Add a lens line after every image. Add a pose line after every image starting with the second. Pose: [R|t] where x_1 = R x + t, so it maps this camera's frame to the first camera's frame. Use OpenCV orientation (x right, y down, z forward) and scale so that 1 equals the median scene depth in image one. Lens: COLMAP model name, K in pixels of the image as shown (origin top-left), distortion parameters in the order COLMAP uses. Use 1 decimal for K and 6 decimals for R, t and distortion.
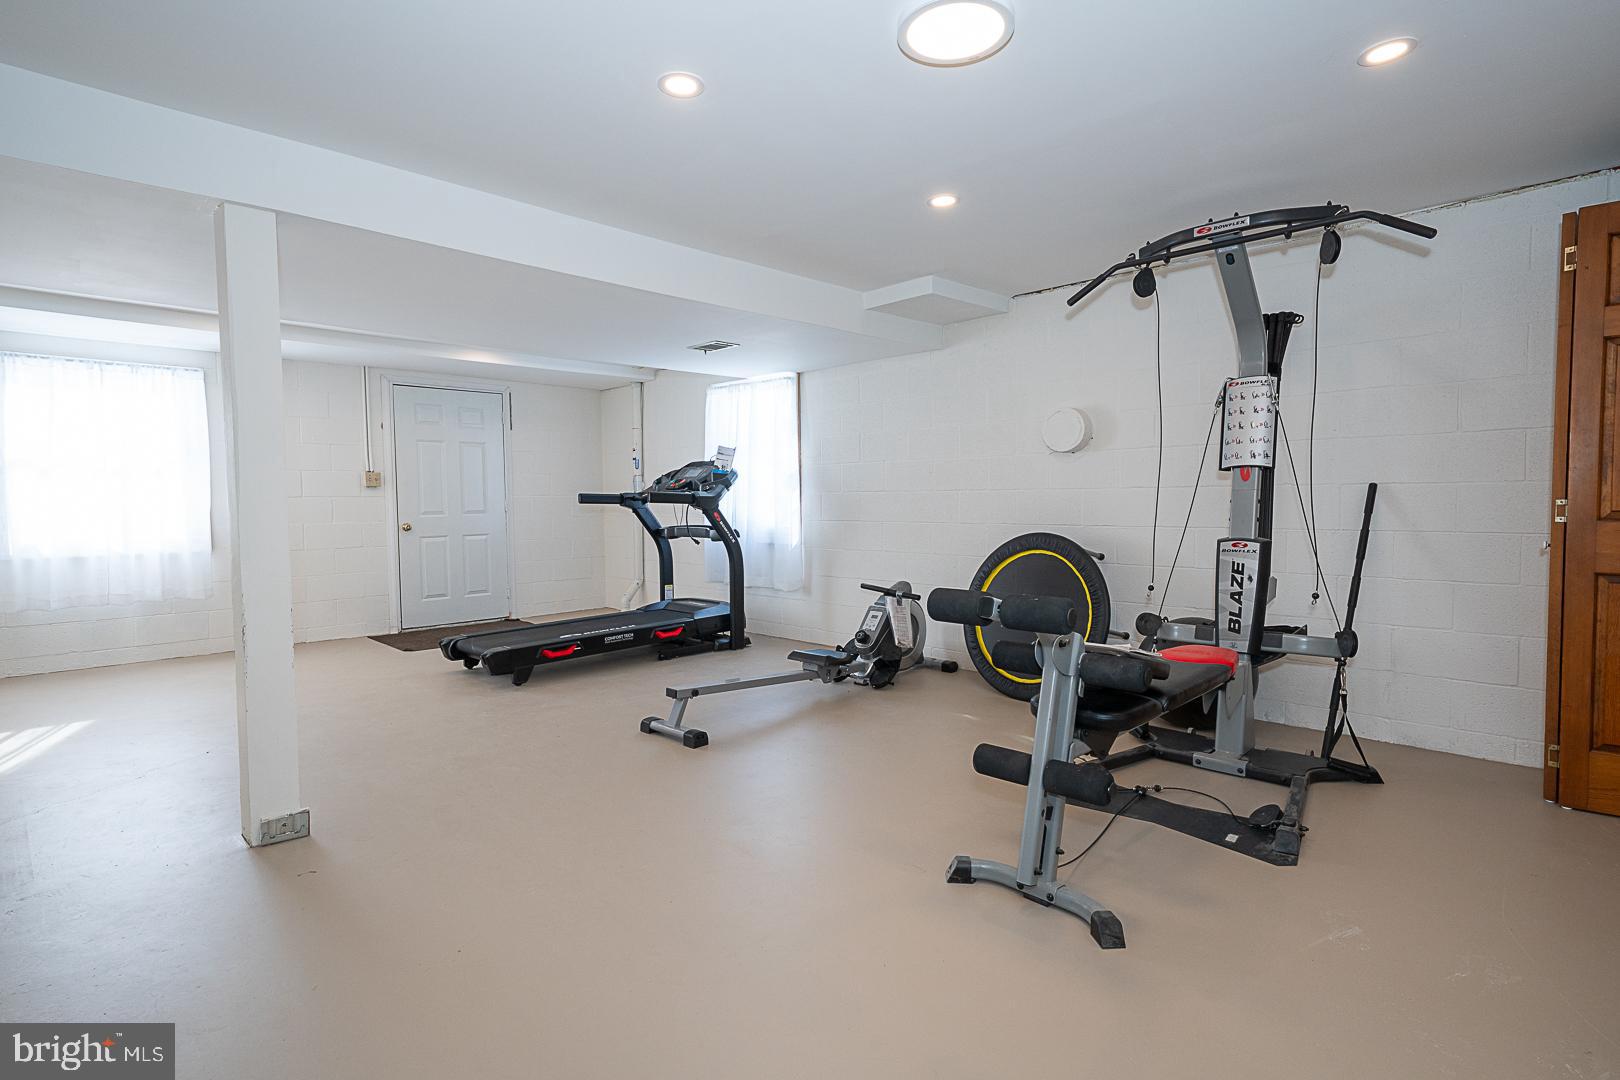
lens RADIAL K [[798.0, 0, 805.7], [0, 798.0, 539.6], [0, 0, 1]] dist [0.008582, 0.002232]
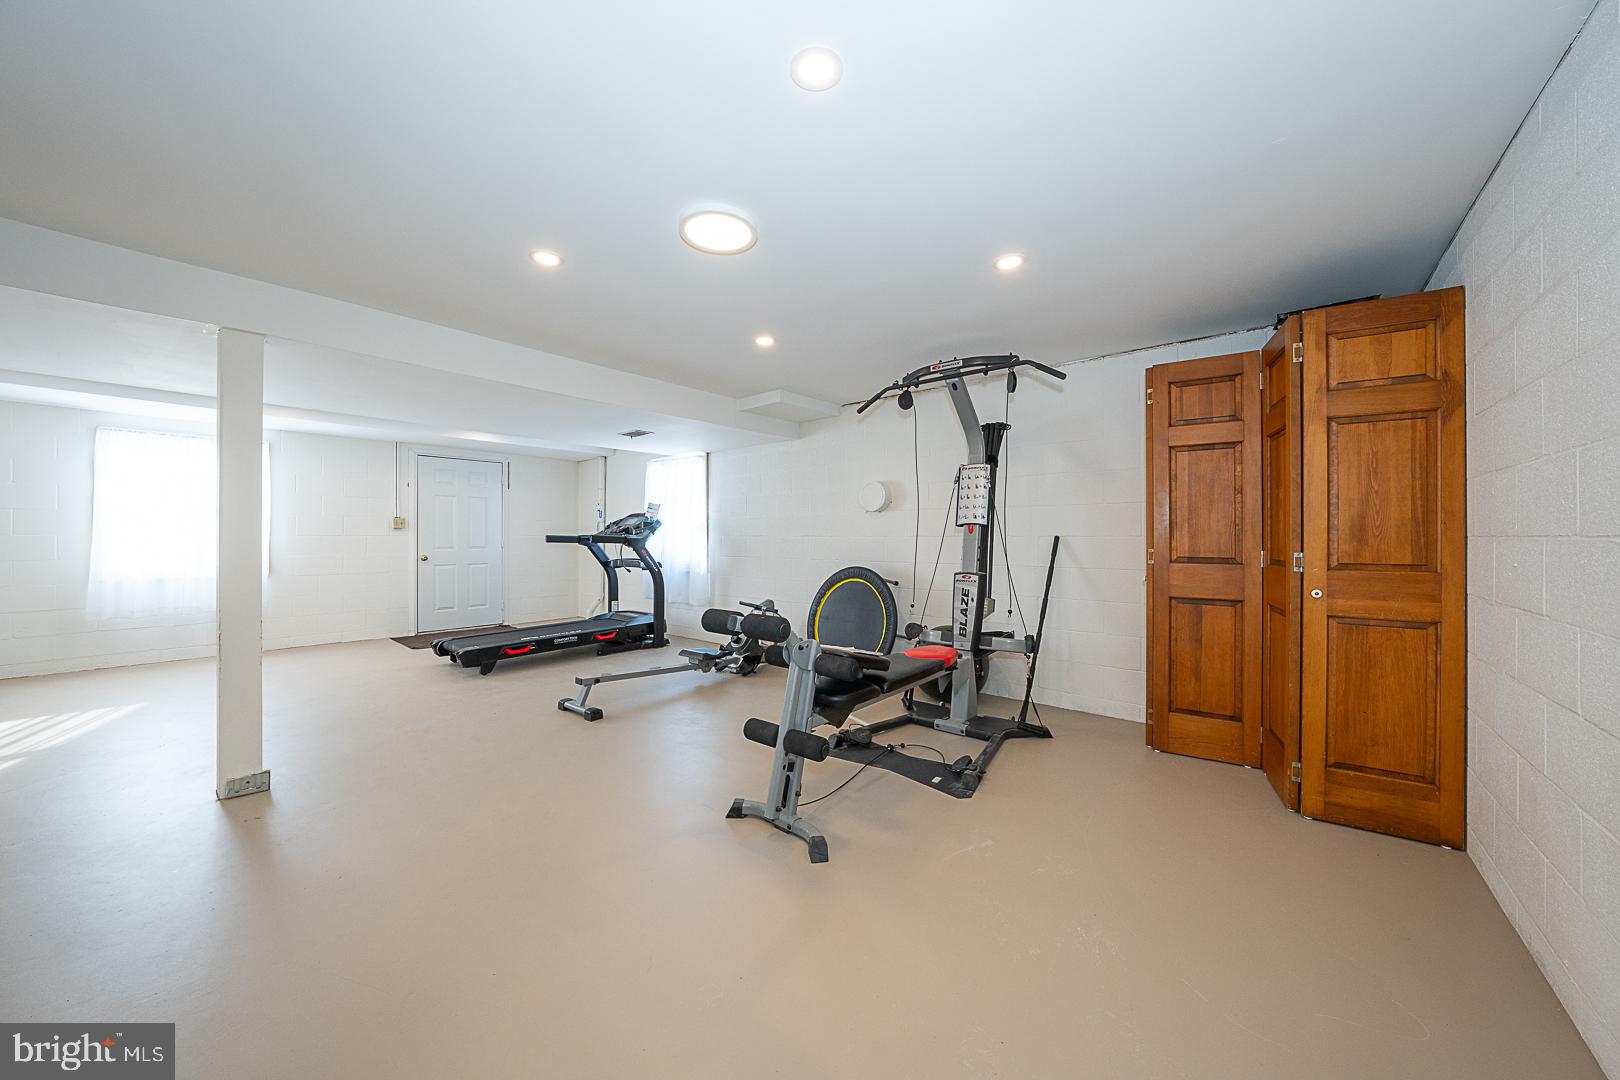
lens RADIAL K [[558.6, 0, 814.5], [0, 558.6, 539.1], [0, 0, 1]] dist [-0.019891, 0.003250]
pose [[0.996737, 0.010391, 0.080048, 0.174284], [-0.006450, 0.998761, -0.049345, -0.010058], [-0.080461, 0.048668, 0.995569, -0.007719]]
